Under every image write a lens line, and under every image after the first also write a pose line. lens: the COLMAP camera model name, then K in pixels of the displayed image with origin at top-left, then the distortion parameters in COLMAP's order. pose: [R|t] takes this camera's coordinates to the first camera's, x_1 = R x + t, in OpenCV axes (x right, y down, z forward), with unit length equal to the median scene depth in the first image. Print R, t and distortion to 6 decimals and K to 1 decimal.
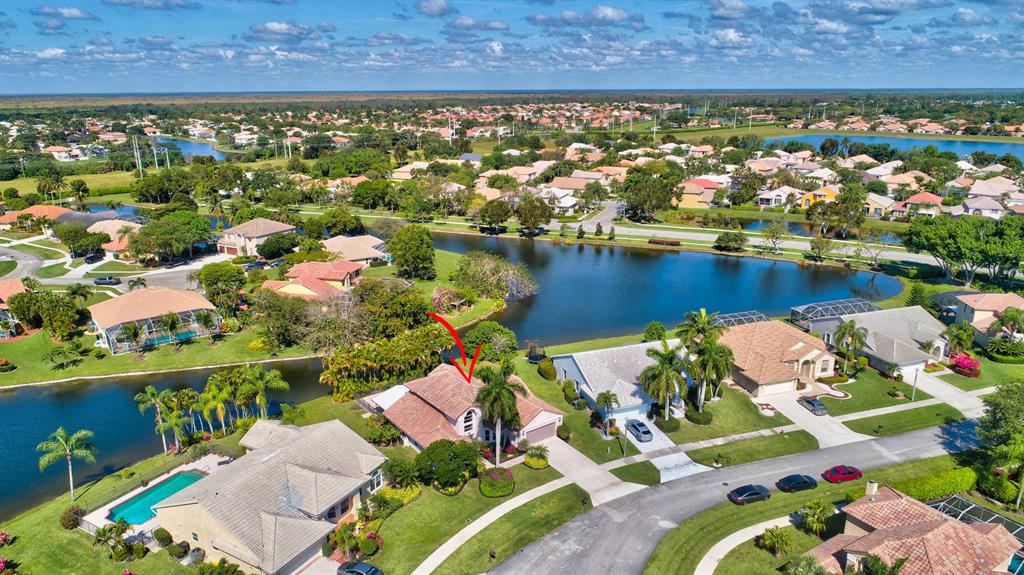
lens RADIAL K [[687.0, 0, 512.0], [0, 687.0, 287.5], [0, 0, 1]] dist [-0.004061, -0.001951]
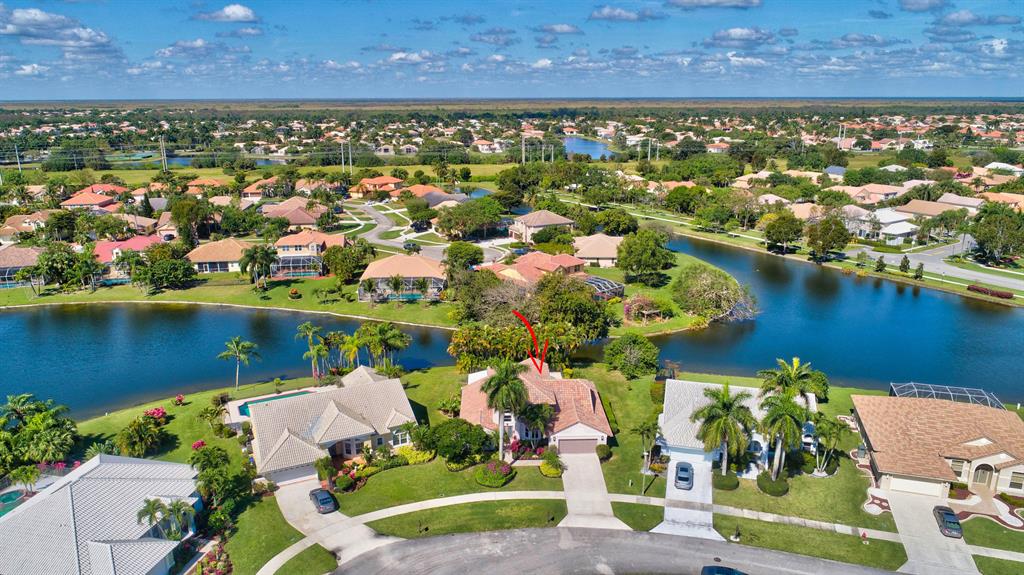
lens RADIAL K [[686.2, 0, 513.6], [0, 686.2, 293.3], [0, 0, 1]] dist [-0.006799, 0.001523]
pose [[0.818067, 0.162086, -0.551810, 0.175293], [-0.161877, 0.985568, 0.049510, -0.012556], [0.551871, 0.048823, 0.832499, 0.049289]]
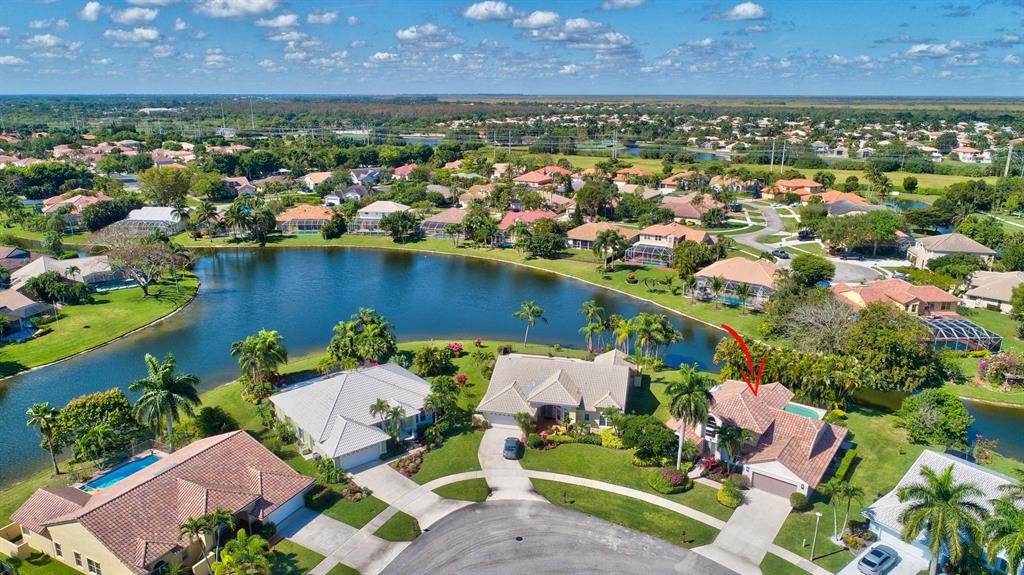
lens RADIAL K [[687.0, 0, 512.0], [0, 687.0, 287.5], [0, 0, 1]] dist [-0.004061, -0.001951]
pose [[0.278554, 0.267788, -0.922332, 0.257475], [-0.270424, 0.943357, 0.192222, -0.038657], [0.921563, 0.195876, 0.335192, 0.131416]]
